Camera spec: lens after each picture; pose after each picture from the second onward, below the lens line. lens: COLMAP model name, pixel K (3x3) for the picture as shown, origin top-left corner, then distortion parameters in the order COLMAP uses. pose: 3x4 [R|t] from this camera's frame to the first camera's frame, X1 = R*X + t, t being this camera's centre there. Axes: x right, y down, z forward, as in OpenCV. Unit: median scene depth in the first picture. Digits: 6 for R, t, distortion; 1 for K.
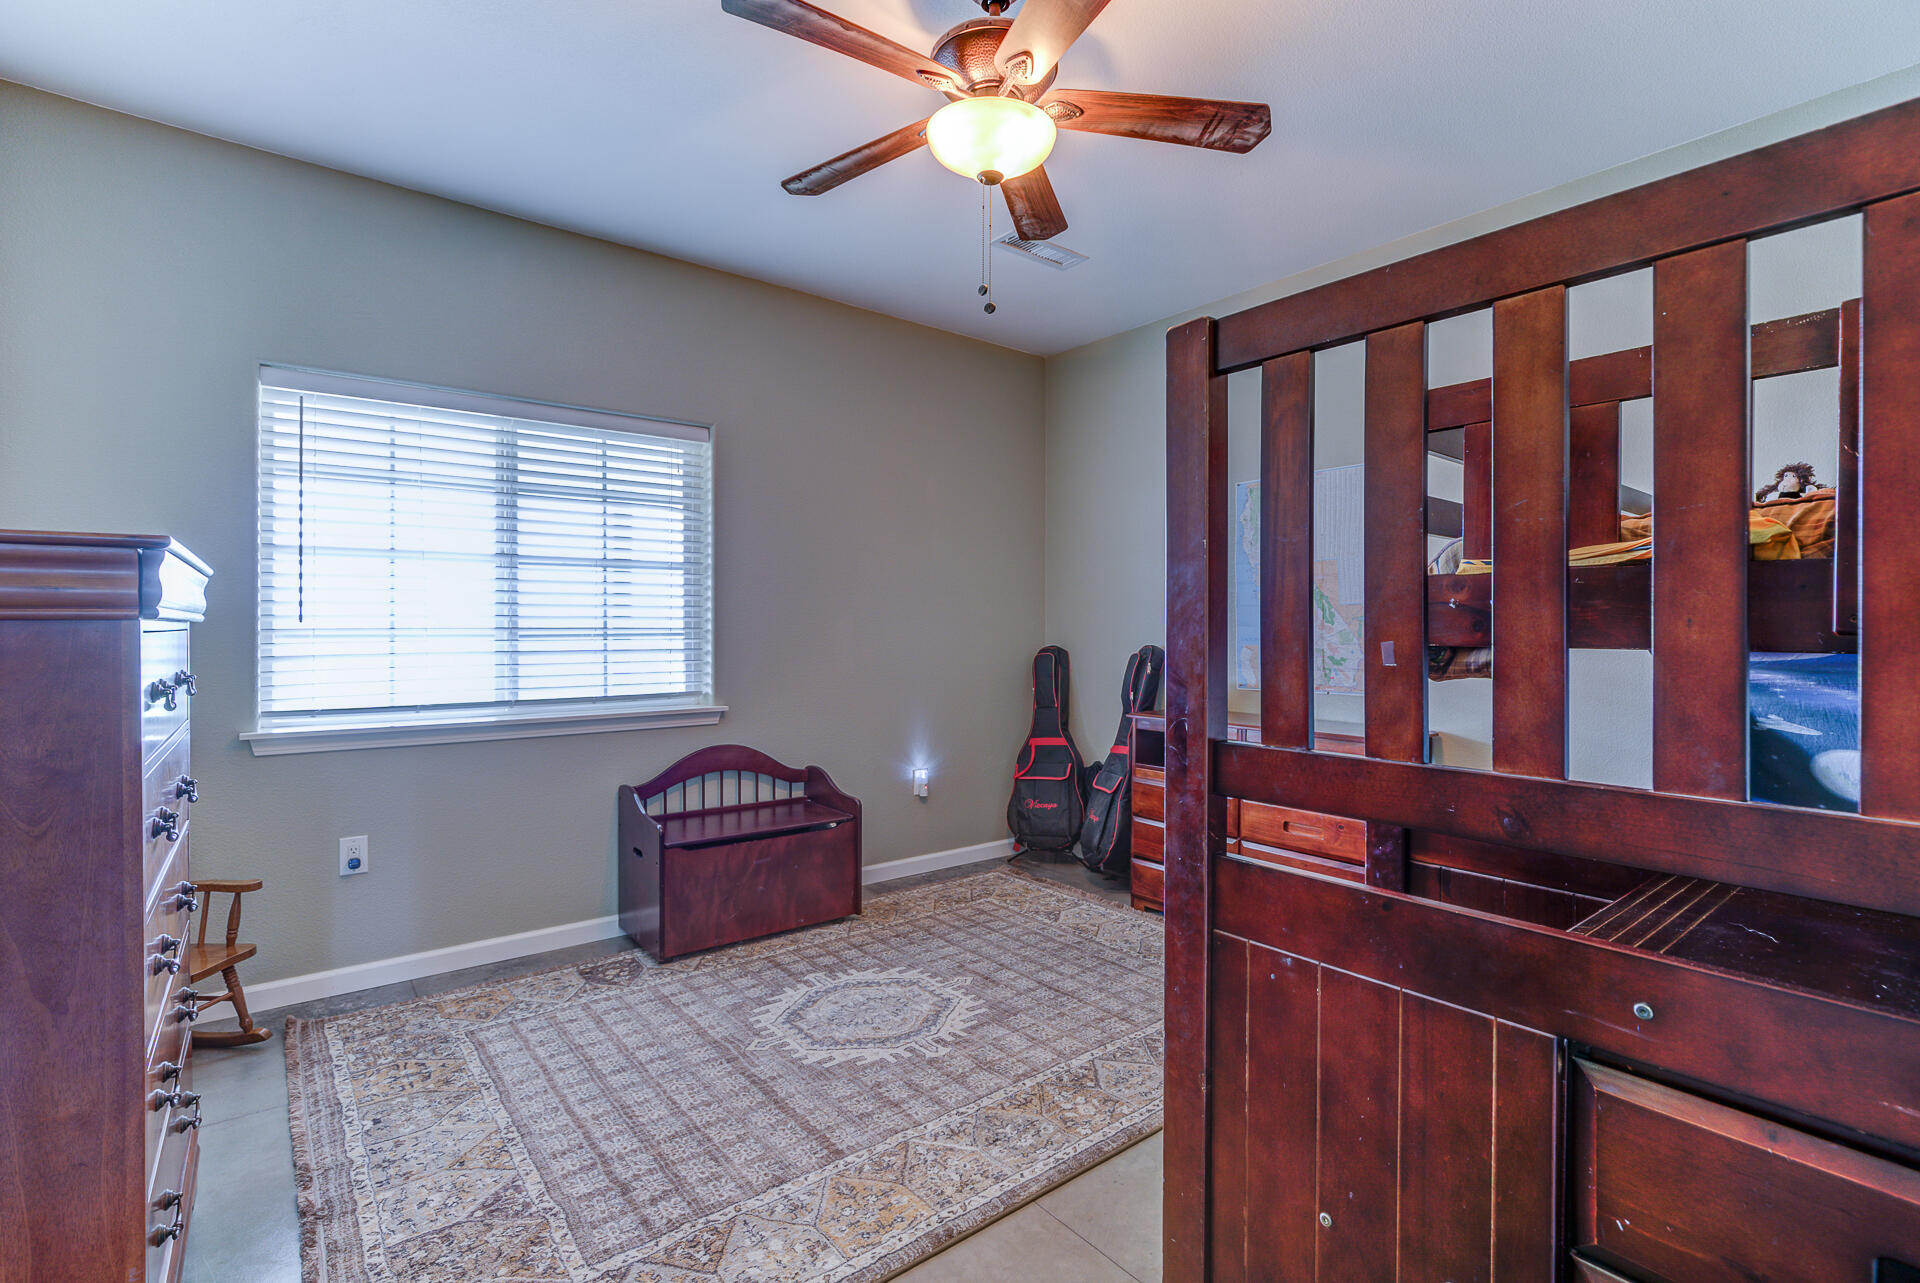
lens RADIAL K [[878.8, 0, 962.7], [0, 878.8, 636.6], [0, 0, 1]] dist [-0.017744, -0.000028]
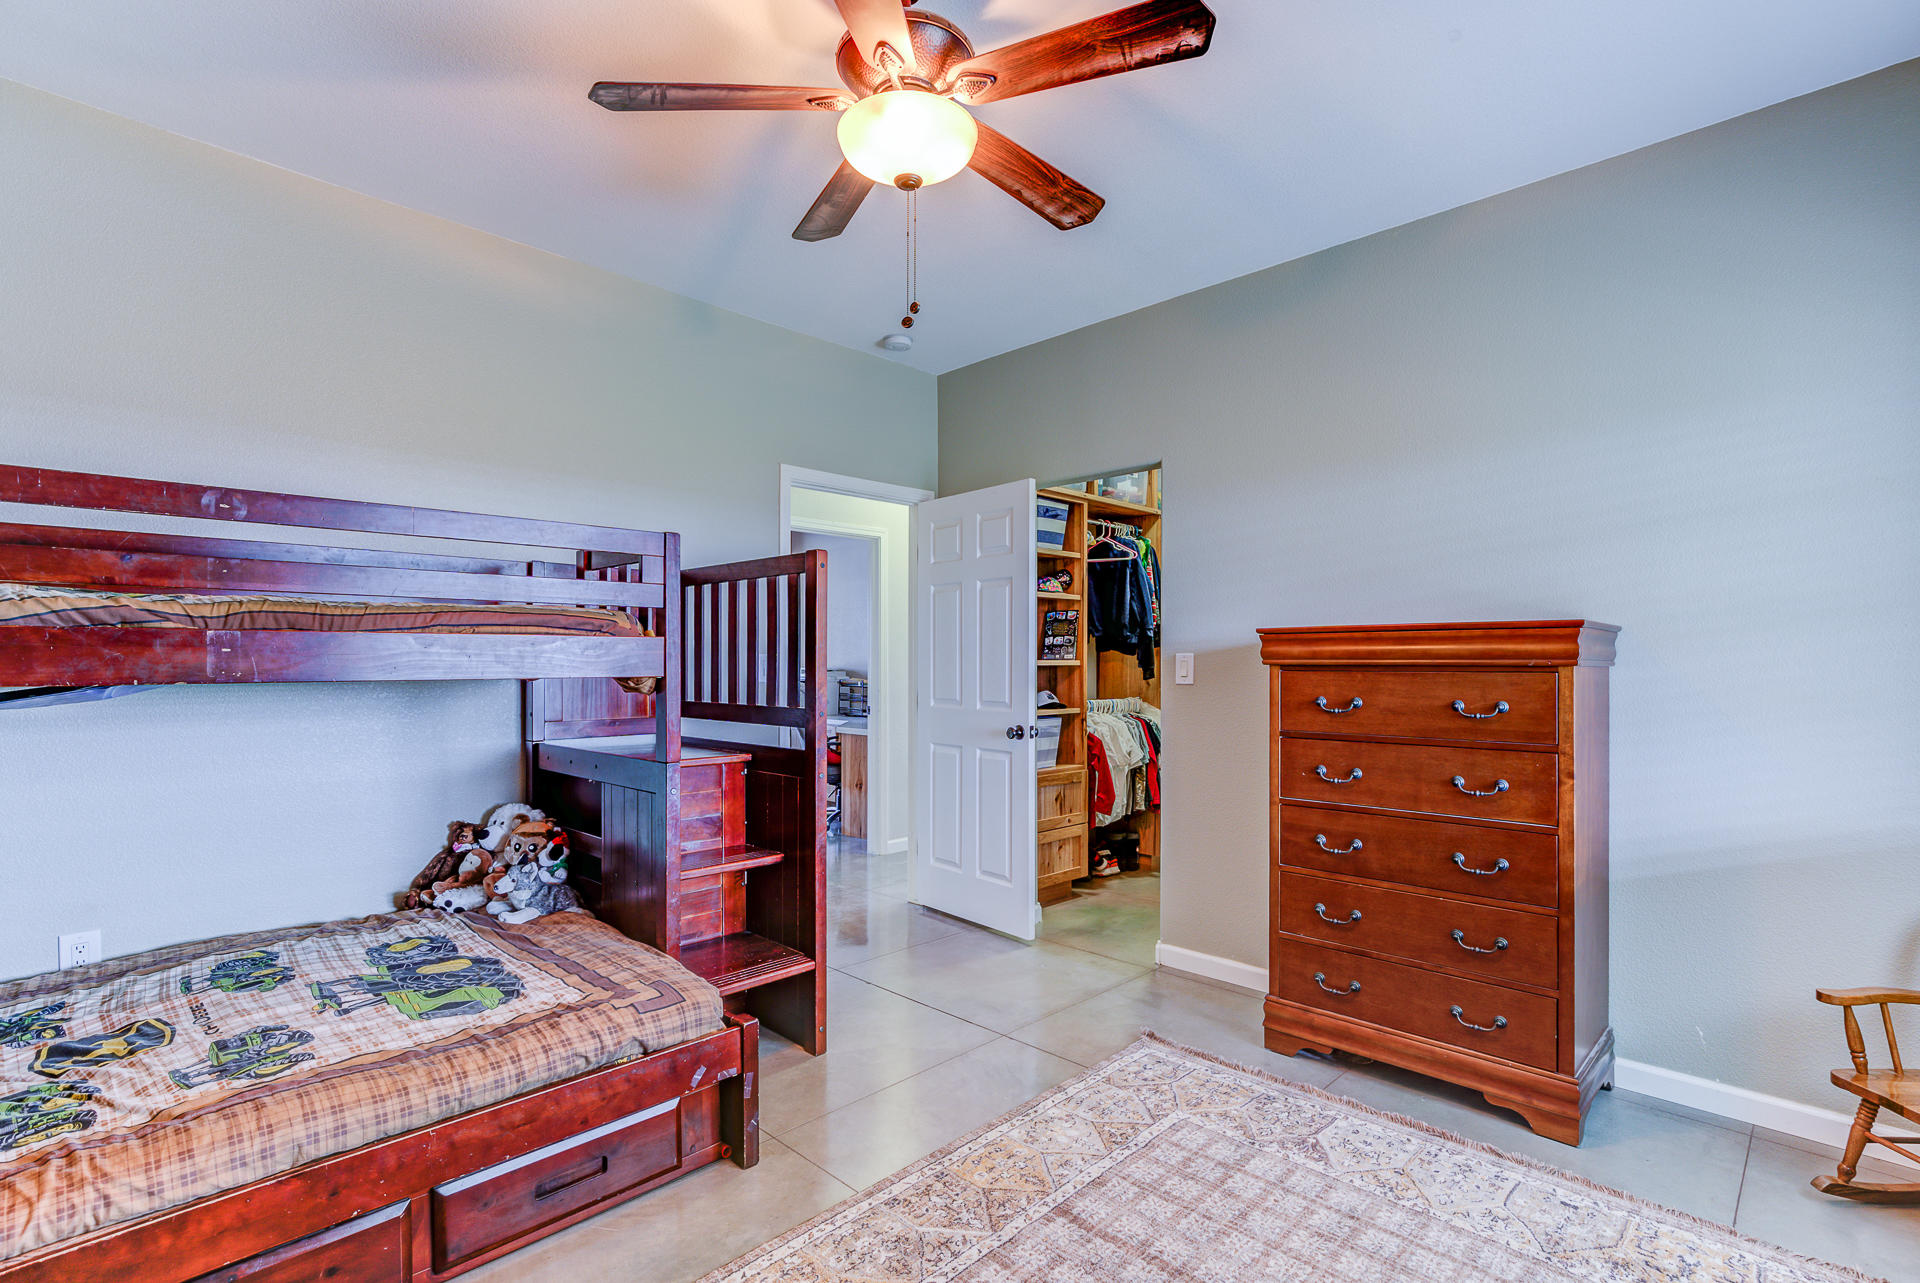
lens RADIAL K [[878.8, 0, 957.9], [0, 878.8, 651.7], [0, 0, 1]] dist [-0.017744, -0.000028]
pose [[-0.991892, -0.000848, -0.127084, 0.092082], [-0.000412, 0.999994, -0.003456, -0.024297], [0.127086, -0.003376, -0.991886, 1.937272]]
